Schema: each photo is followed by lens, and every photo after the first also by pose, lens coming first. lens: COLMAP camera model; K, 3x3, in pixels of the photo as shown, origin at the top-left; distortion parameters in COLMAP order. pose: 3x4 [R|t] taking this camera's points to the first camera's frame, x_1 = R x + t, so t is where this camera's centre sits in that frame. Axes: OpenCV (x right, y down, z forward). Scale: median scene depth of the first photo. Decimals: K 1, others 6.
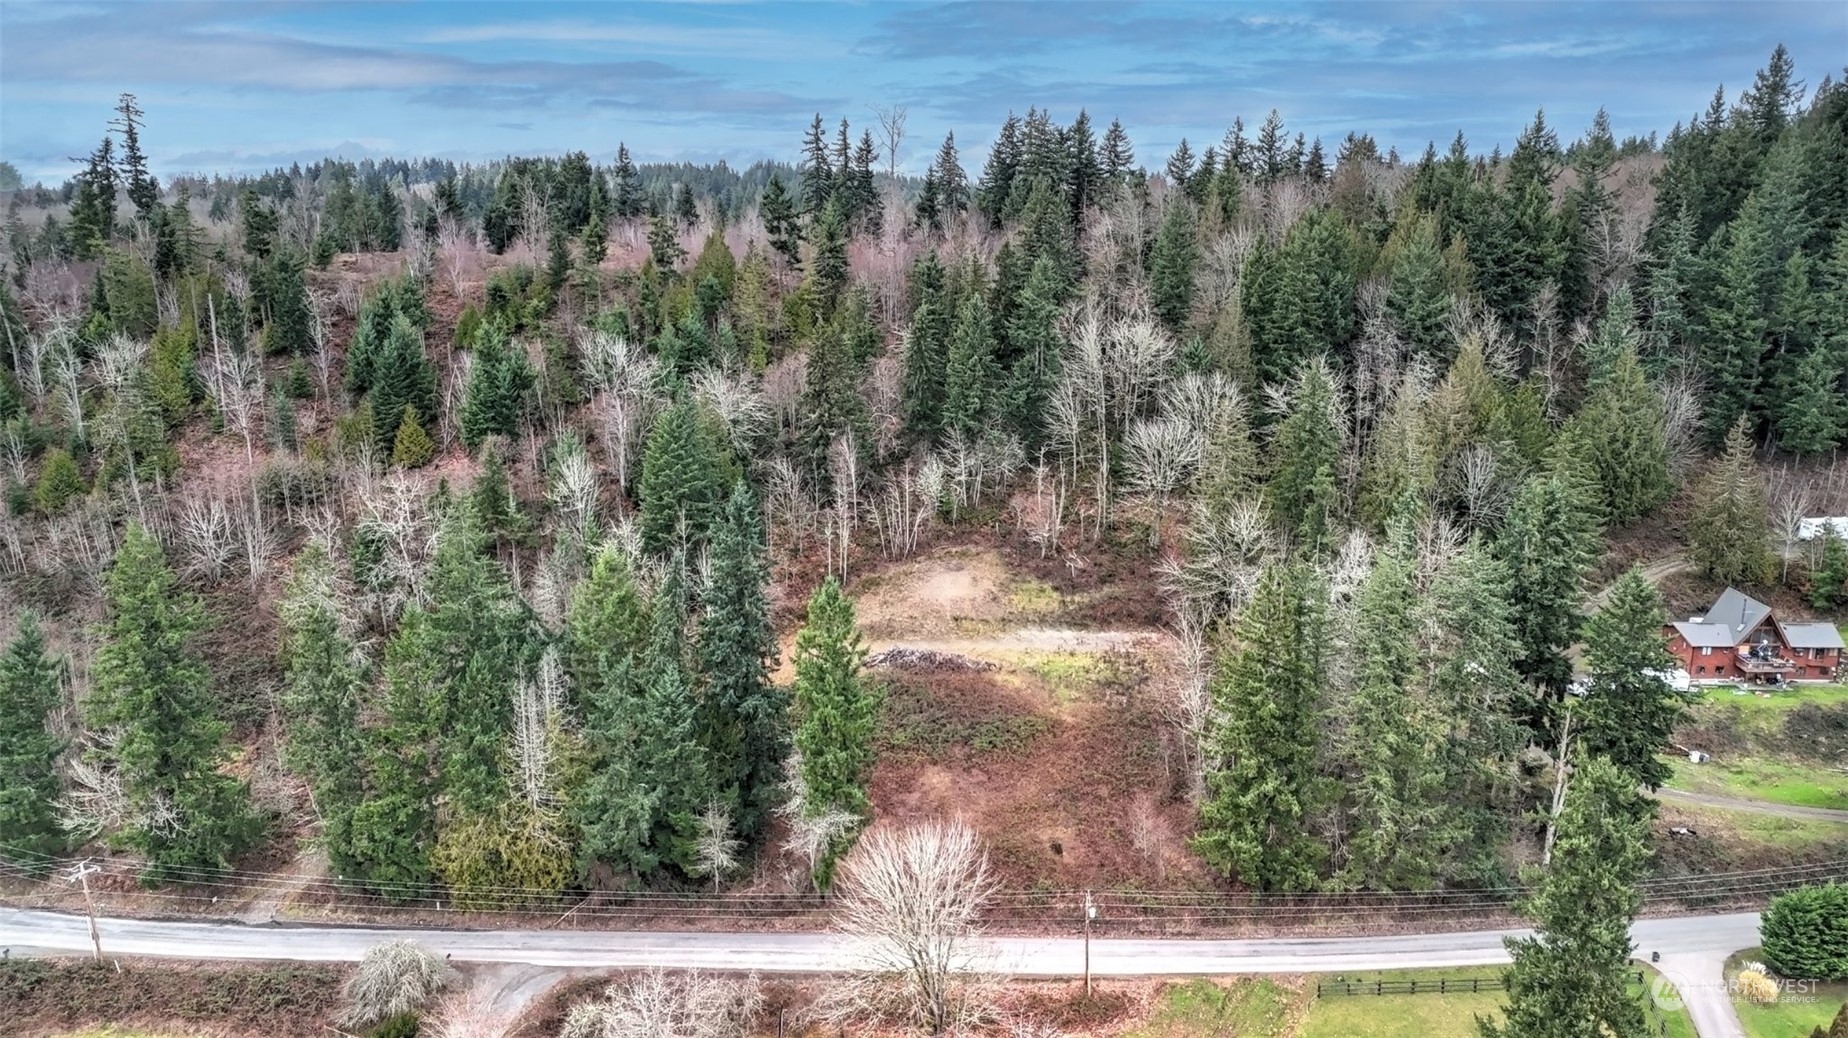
lens RADIAL K [[1344.4, 0, 924.0], [0, 1344.4, 519.0], [0, 0, 1]] dist [0.095537, -0.090047]
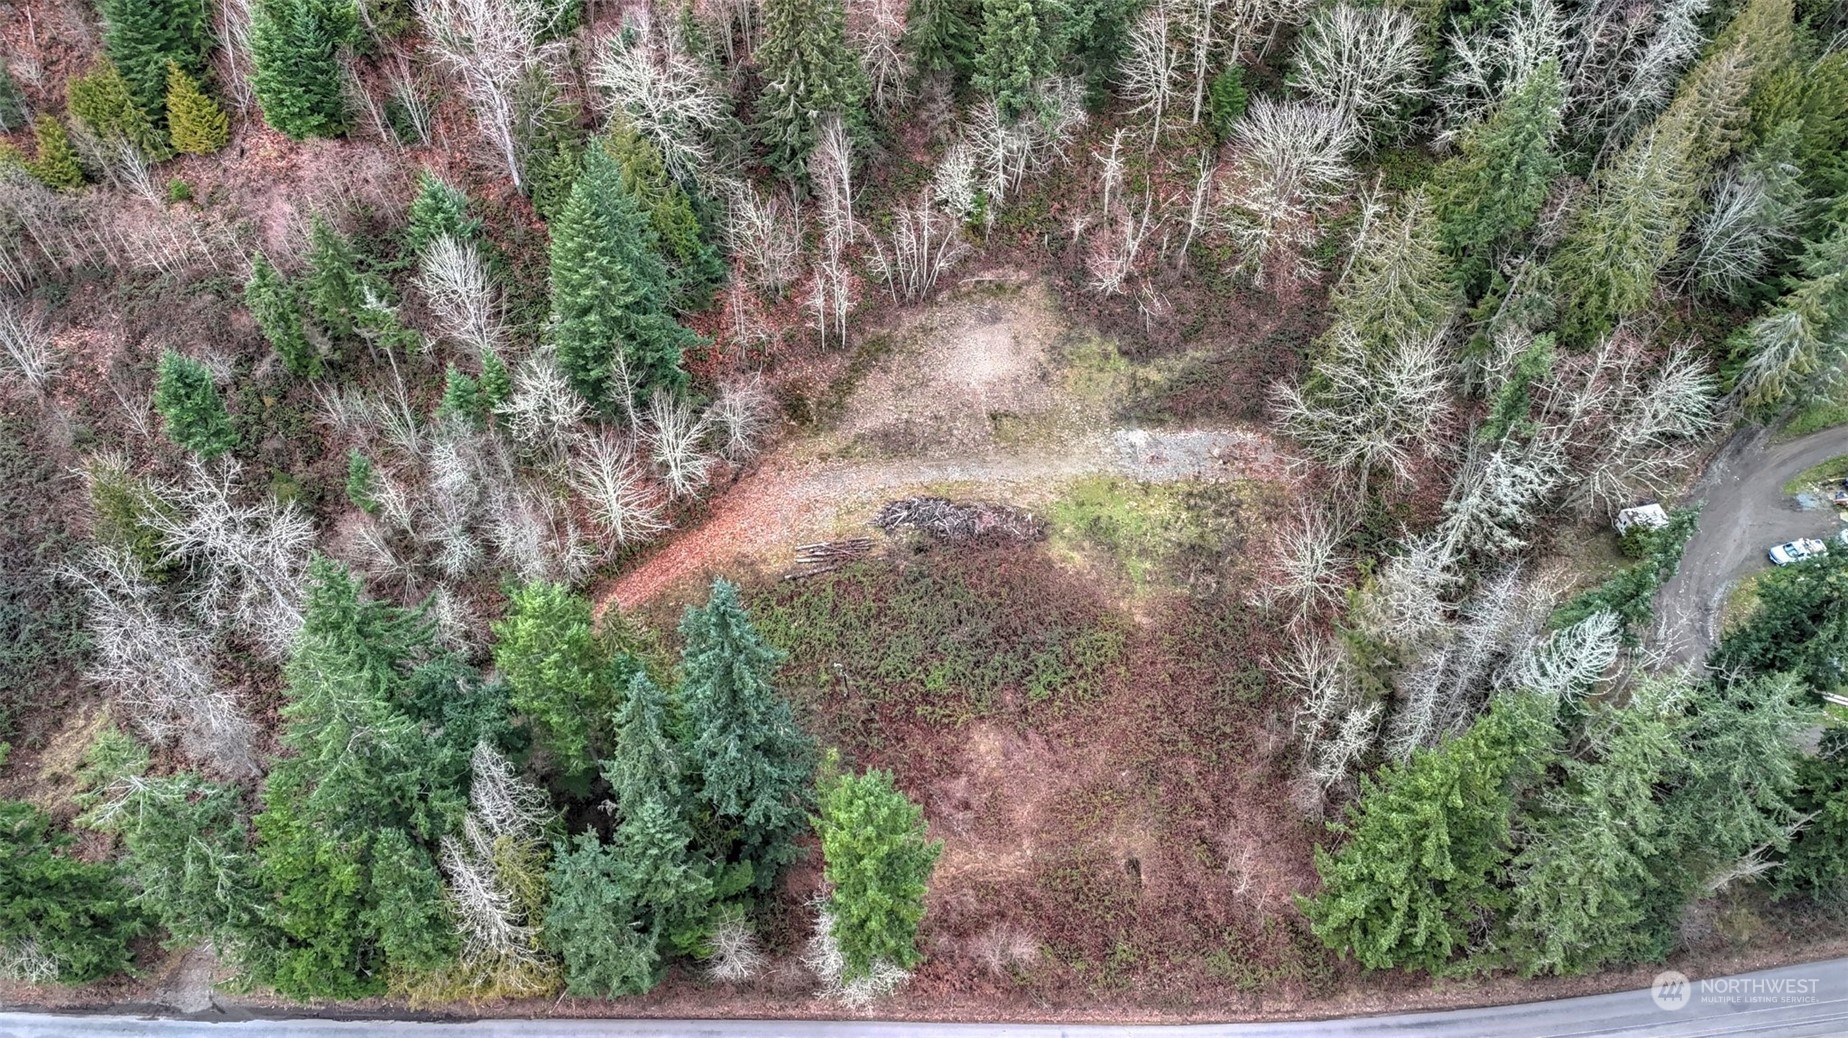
lens RADIAL K [[1353.3, 0, 924.0], [0, 1353.3, 519.0], [0, 0, 1]] dist [0.088802, -0.082205]
pose [[0.999300, -0.021994, 0.030249, -0.039246], [0.000170, 0.811457, 0.584413, -0.317181], [-0.037399, -0.583999, 0.810893, 0.329871]]
